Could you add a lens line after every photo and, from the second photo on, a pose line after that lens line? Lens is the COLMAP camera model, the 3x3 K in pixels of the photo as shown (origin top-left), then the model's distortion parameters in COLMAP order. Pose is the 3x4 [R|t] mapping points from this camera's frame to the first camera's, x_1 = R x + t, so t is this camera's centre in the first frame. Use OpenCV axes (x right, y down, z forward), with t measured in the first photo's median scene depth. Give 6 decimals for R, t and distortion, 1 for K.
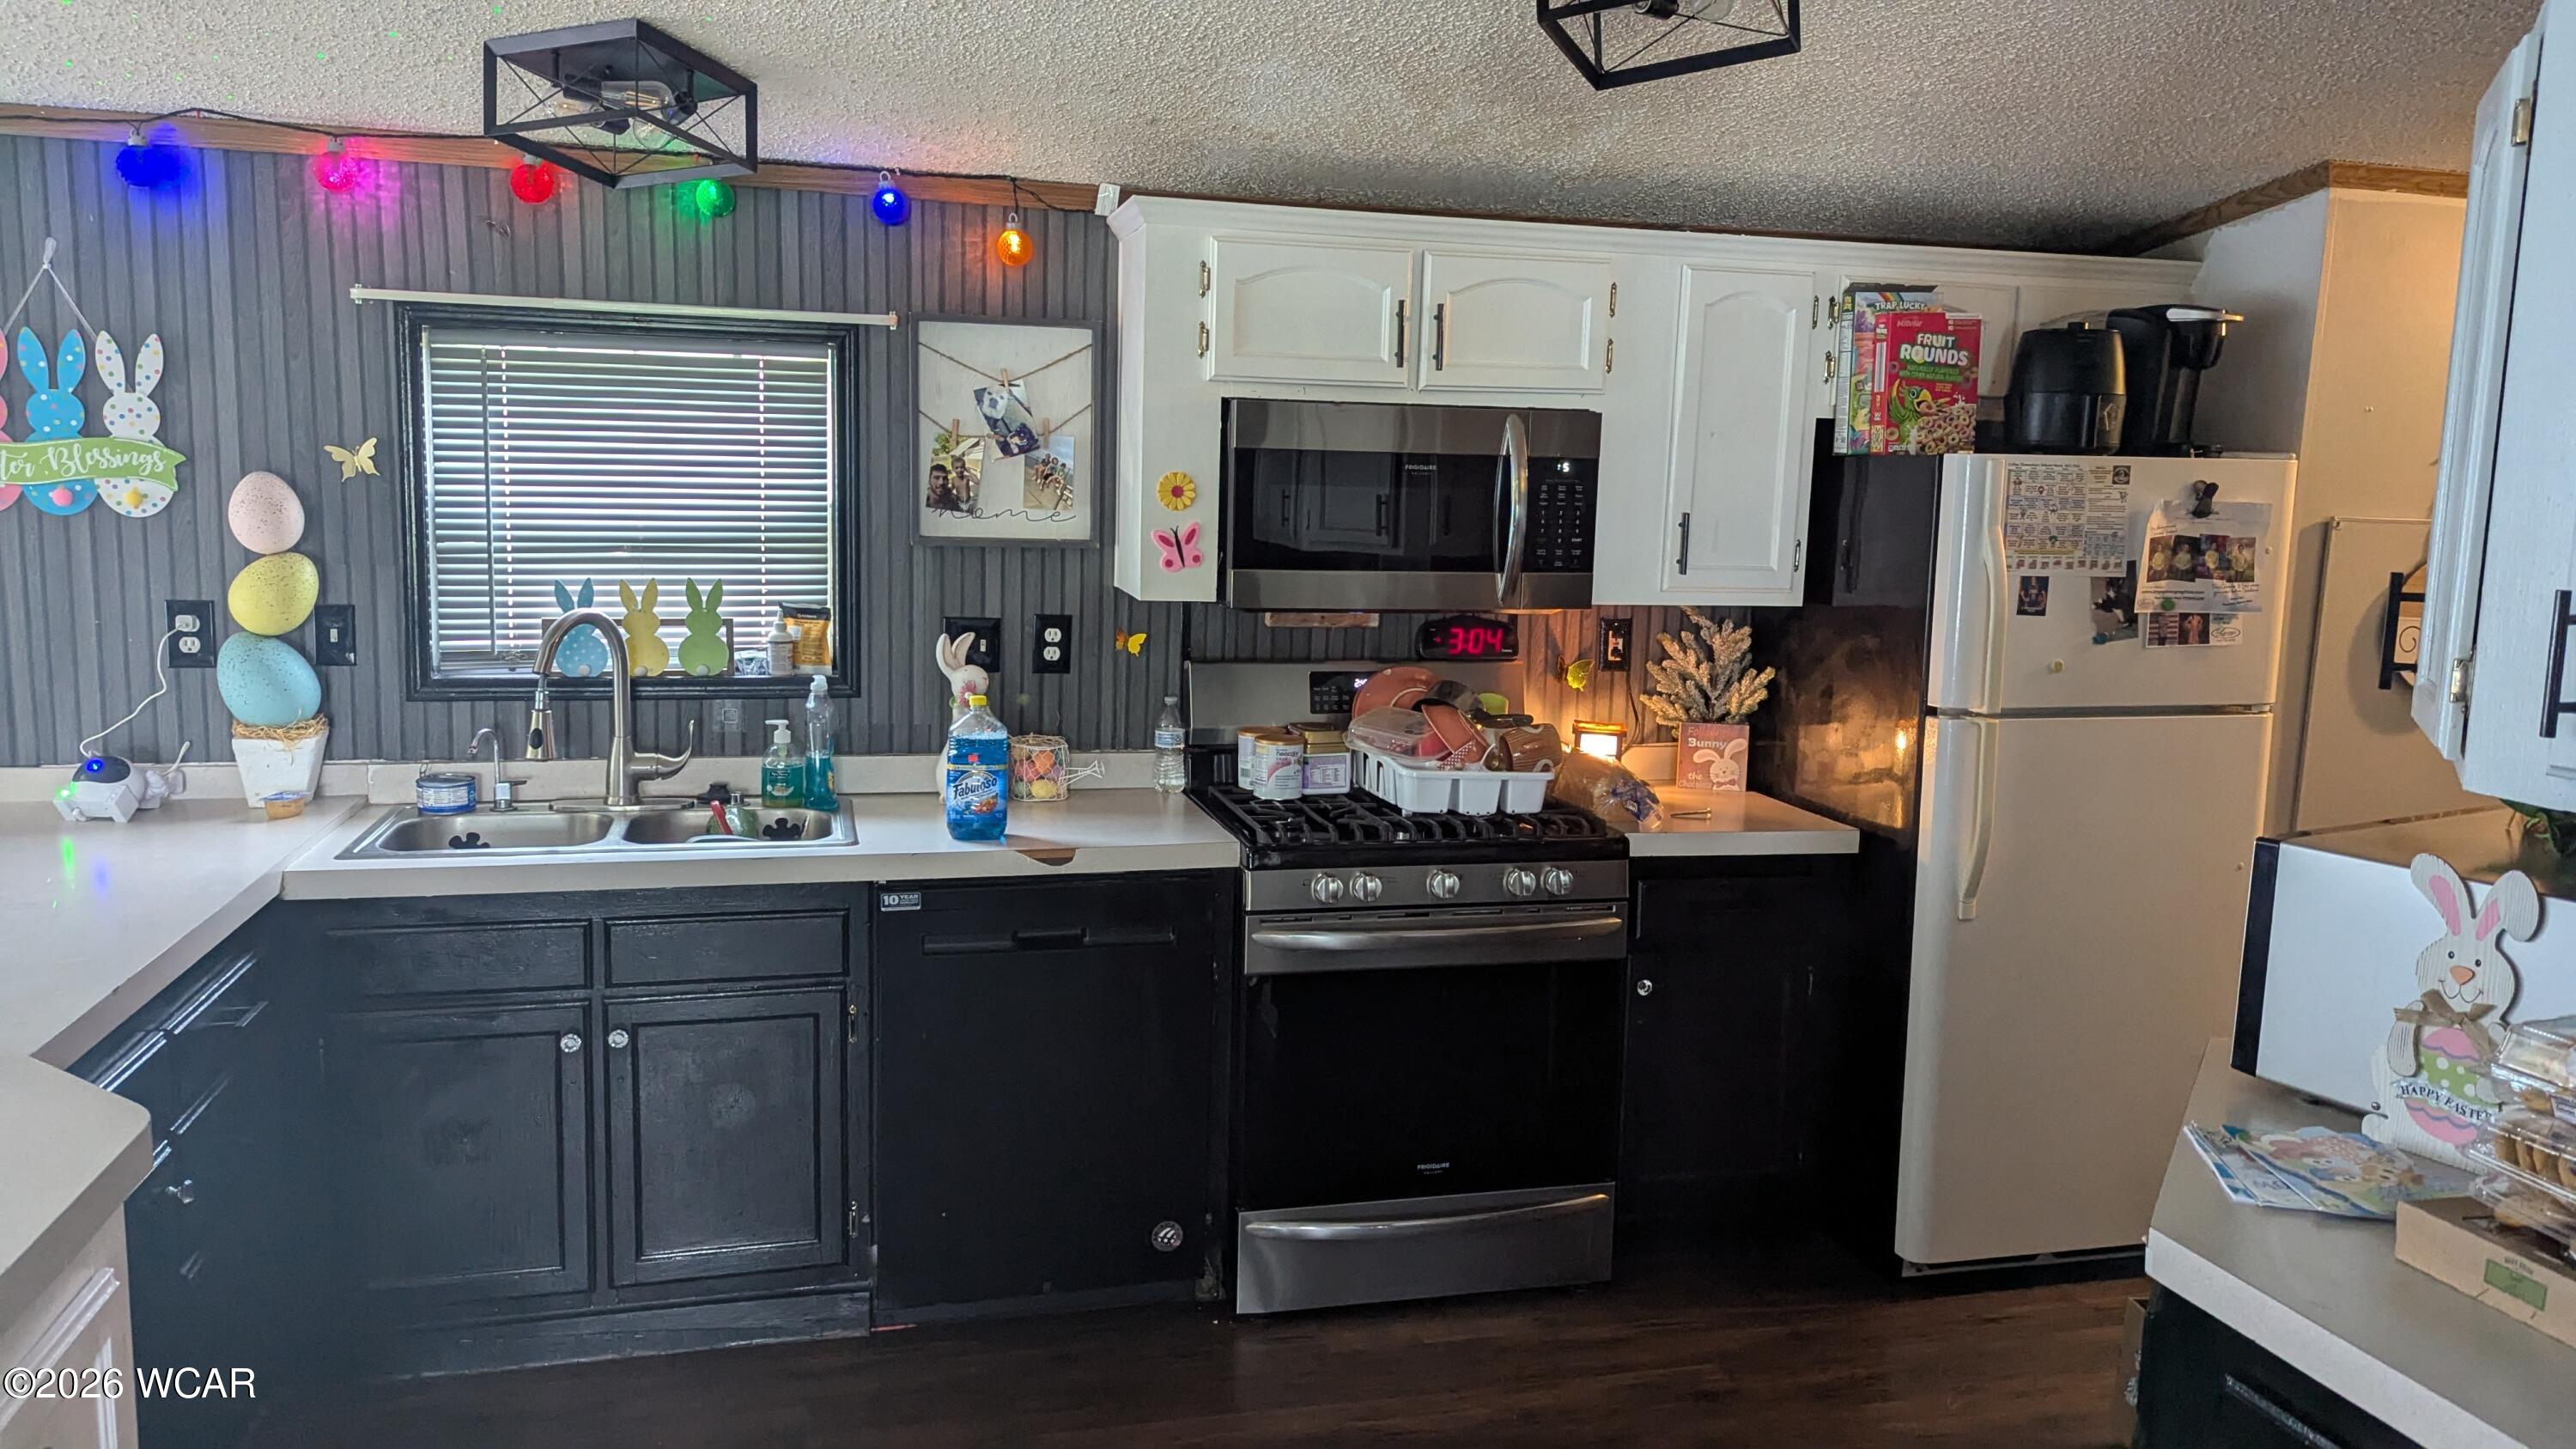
lens RADIAL K [[1852.0, 0, 1266.1], [0, 1852.0, 720.1], [0, 0, 1]] dist [0.070917, -0.066730]
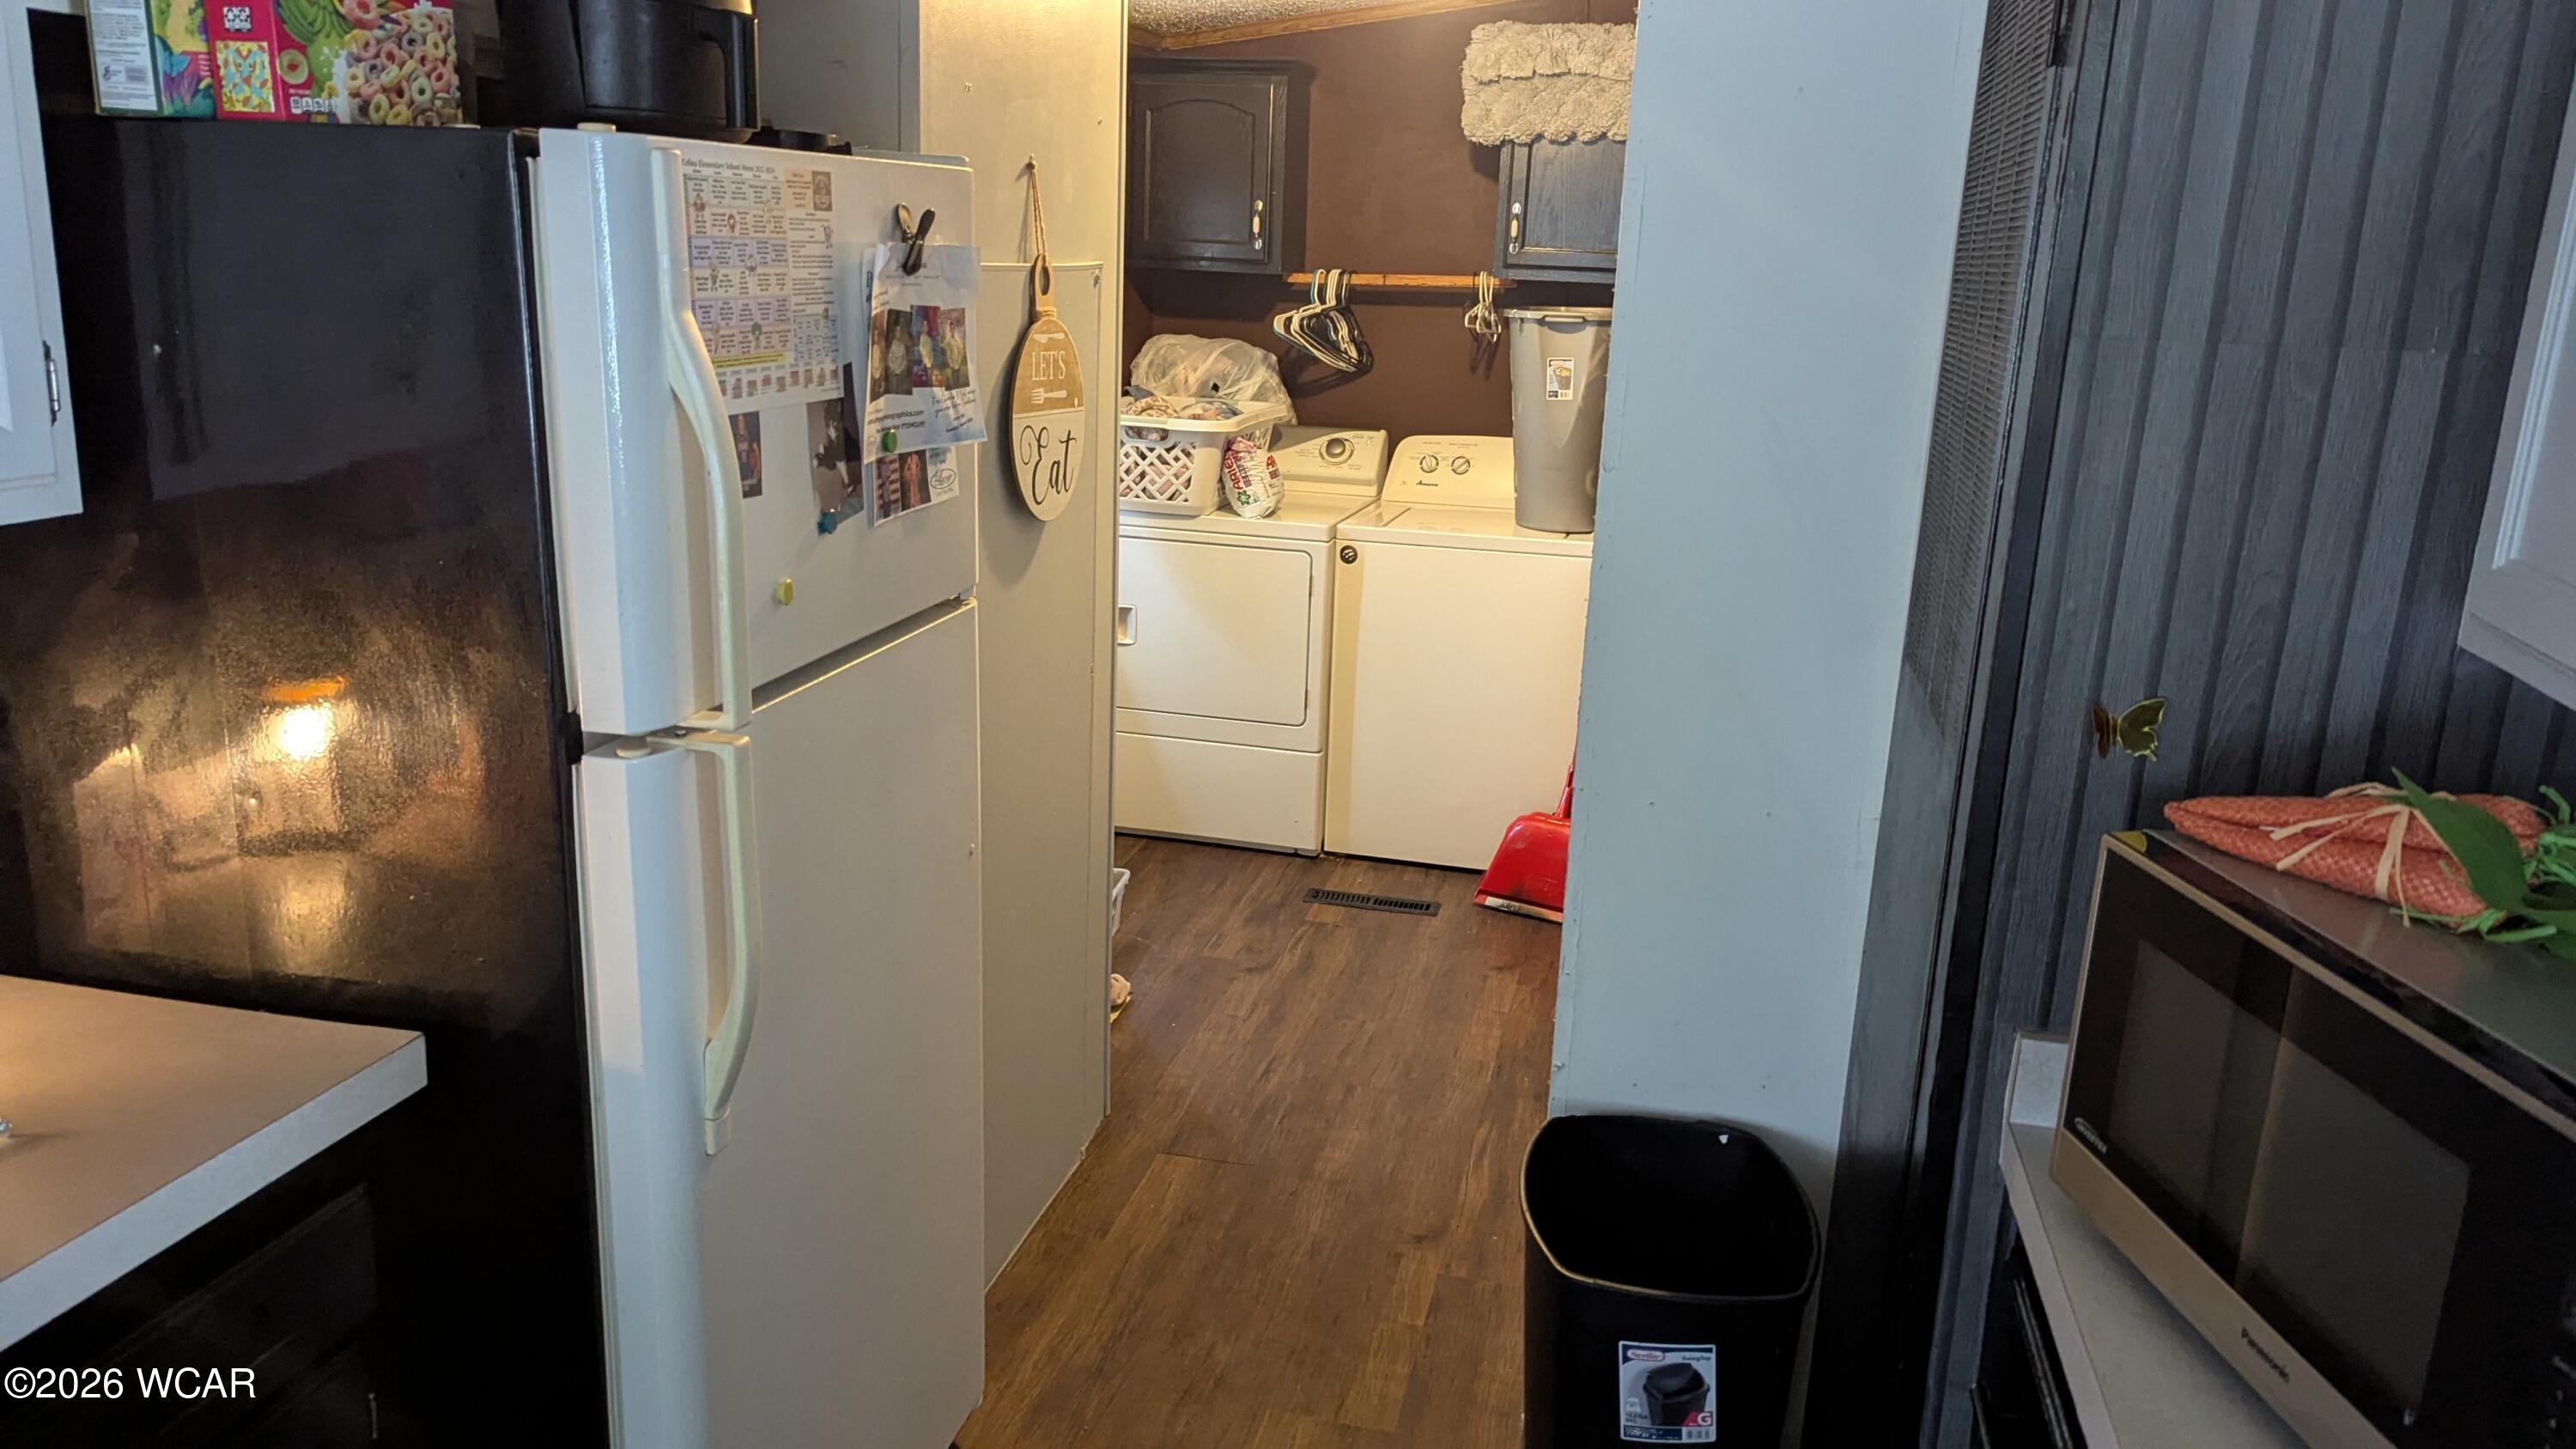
lens RADIAL K [[1852.0, 0, 1266.1], [0, 1852.0, 720.1], [0, 0, 1]] dist [0.070917, -0.066730]
pose [[0.436597, -0.238267, 0.867532, 0.045958], [0.093362, 0.971085, 0.219723, -0.091436], [-0.894800, -0.014936, 0.446218, 0.666184]]
